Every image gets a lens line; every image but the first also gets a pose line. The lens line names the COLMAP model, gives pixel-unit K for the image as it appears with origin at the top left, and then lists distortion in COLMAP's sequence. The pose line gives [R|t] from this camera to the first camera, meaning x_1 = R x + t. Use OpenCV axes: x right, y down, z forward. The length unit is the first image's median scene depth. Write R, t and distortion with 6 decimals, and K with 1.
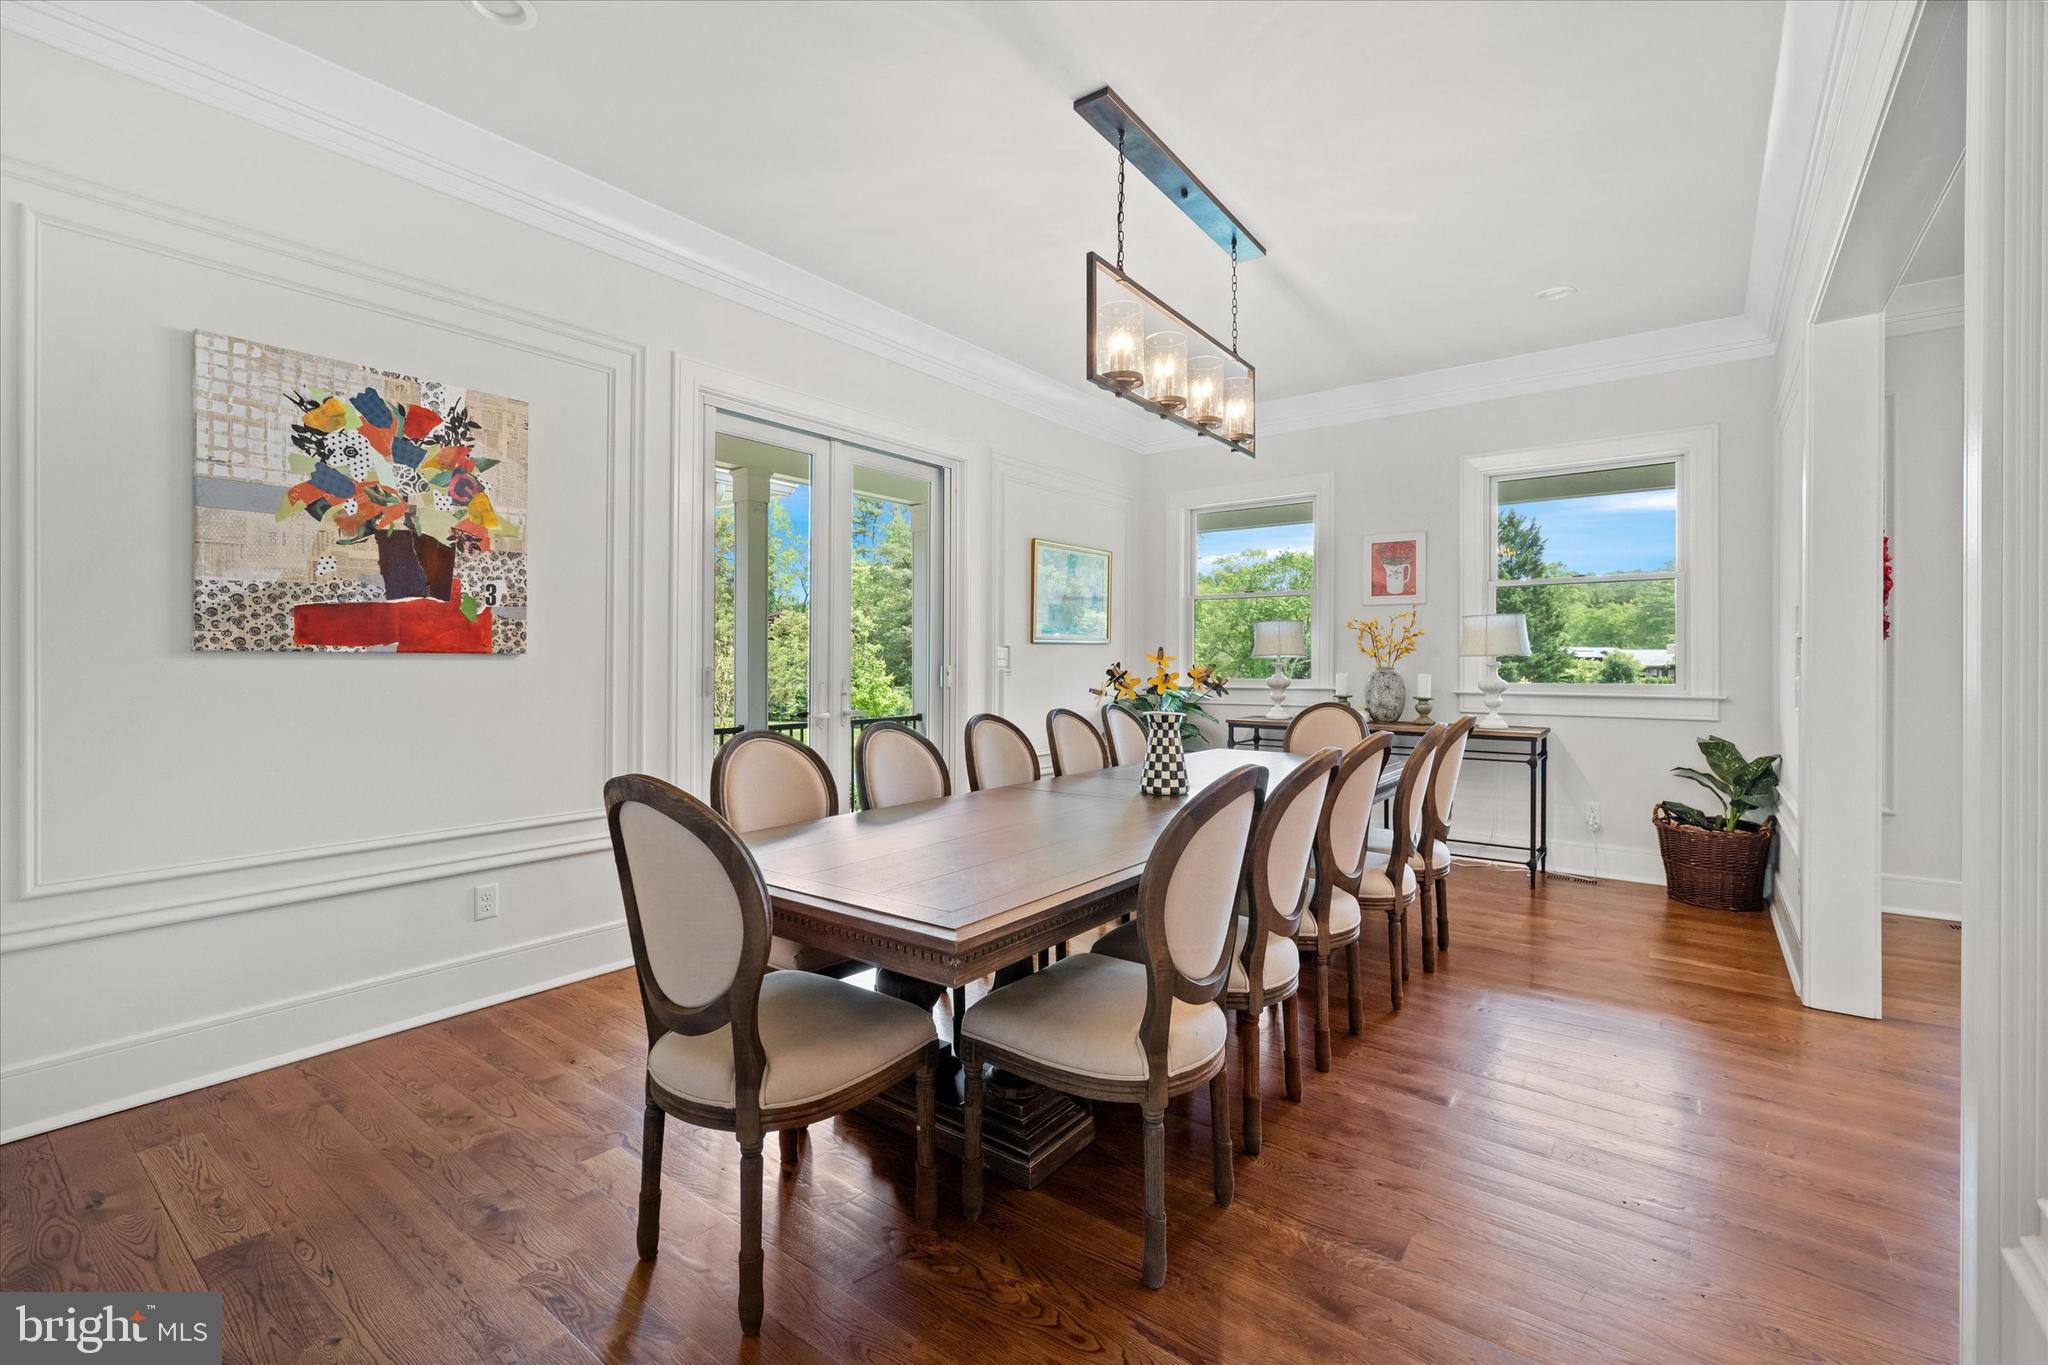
lens RADIAL K [[885.9, 0, 1024.8], [0, 885.9, 658.9], [0, 0, 1]] dist [-0.001101, -0.000243]
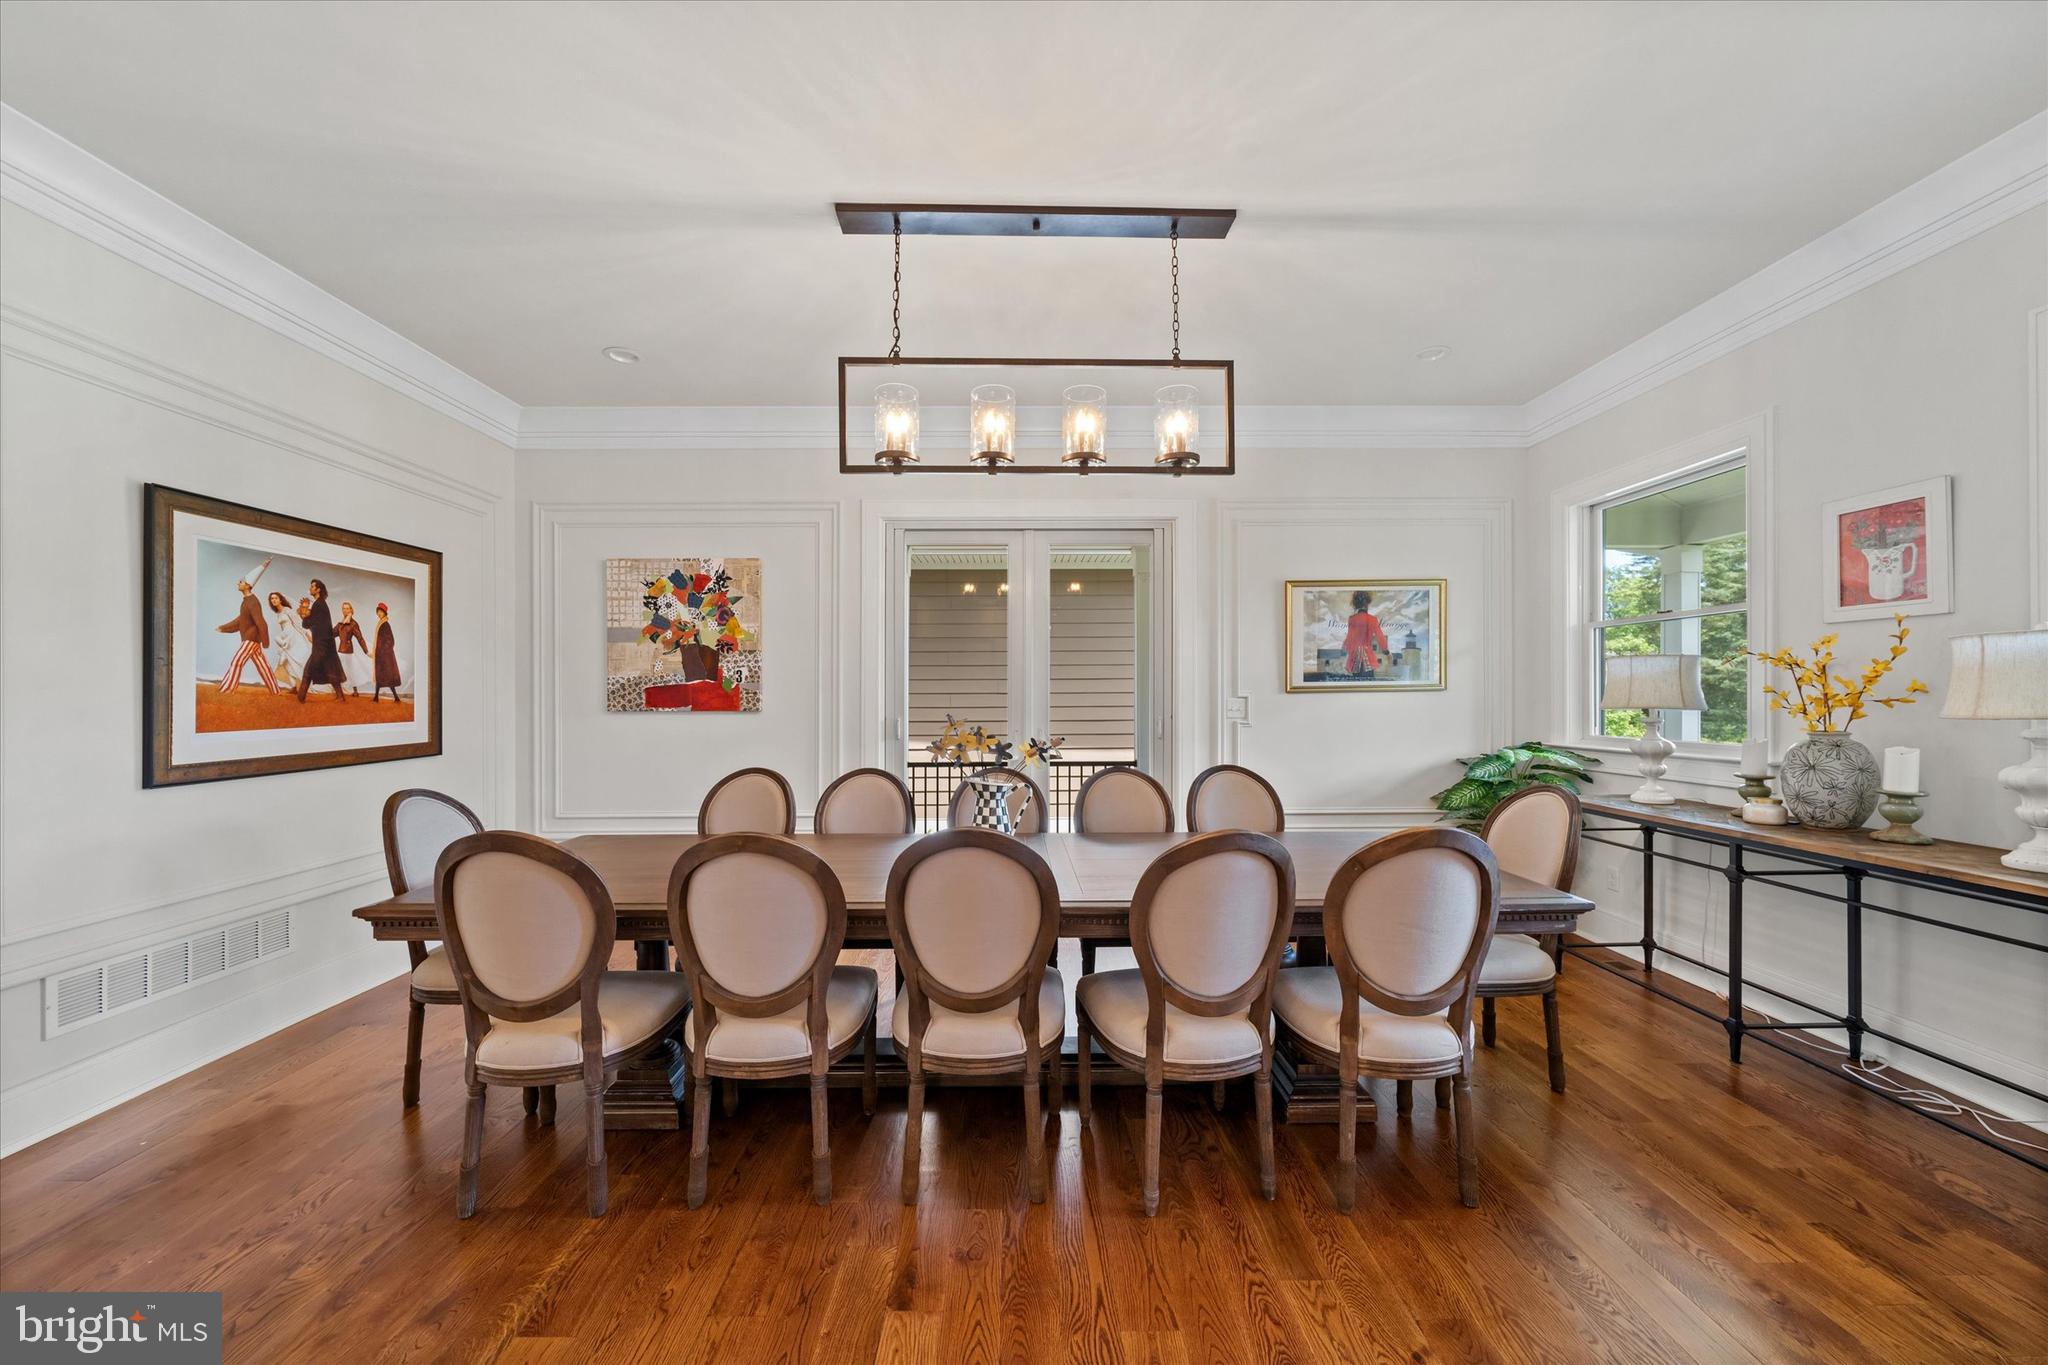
lens RADIAL K [[740.8, 0, 1024.2], [0, 740.8, 686.8], [0, 0, 1]] dist [-0.001075, -0.000027]
pose [[0.619369, -0.010936, -0.785024, 0.892098], [0.008142, 0.999939, -0.007506, -0.039153], [0.785058, -0.001743, 0.619420, 0.578944]]
